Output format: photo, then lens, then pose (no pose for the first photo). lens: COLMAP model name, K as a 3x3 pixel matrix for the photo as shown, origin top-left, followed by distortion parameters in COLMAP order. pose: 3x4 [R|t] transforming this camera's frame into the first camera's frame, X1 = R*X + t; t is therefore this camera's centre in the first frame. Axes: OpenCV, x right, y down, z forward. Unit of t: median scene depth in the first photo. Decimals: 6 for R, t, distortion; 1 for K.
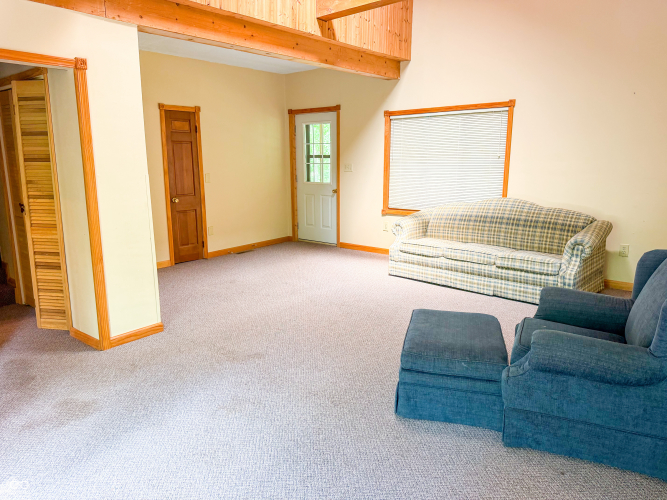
lens RADIAL K [[465.7, 0, 333.5], [0, 465.7, 250.0], [0, 0, 1]] dist [0.075898, -0.105323]
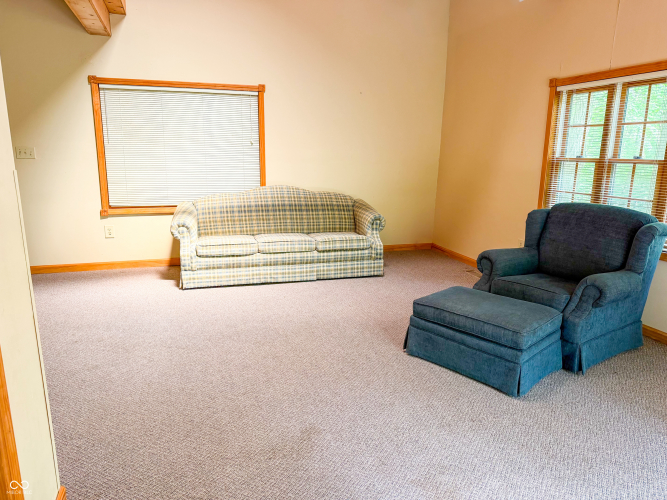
lens RADIAL K [[465.7, 0, 333.5], [0, 465.7, 250.0], [0, 0, 1]] dist [0.075898, -0.105323]
pose [[0.527278, -0.178794, 0.830668, -0.445875], [0.149822, 0.981857, 0.116234, -0.074977], [-0.836379, 0.063165, 0.544499, 0.379437]]
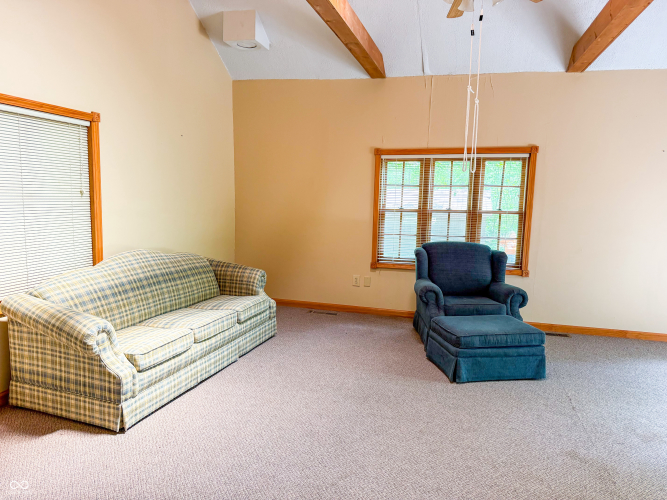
lens RADIAL K [[465.7, 0, 333.5], [0, 465.7, 250.0], [0, 0, 1]] dist [0.075898, -0.105323]
pose [[-0.416984, -0.117981, 0.901224, -0.443923], [0.148798, 0.969301, 0.195739, -0.218703], [-0.896651, 0.215720, -0.386628, 1.053654]]
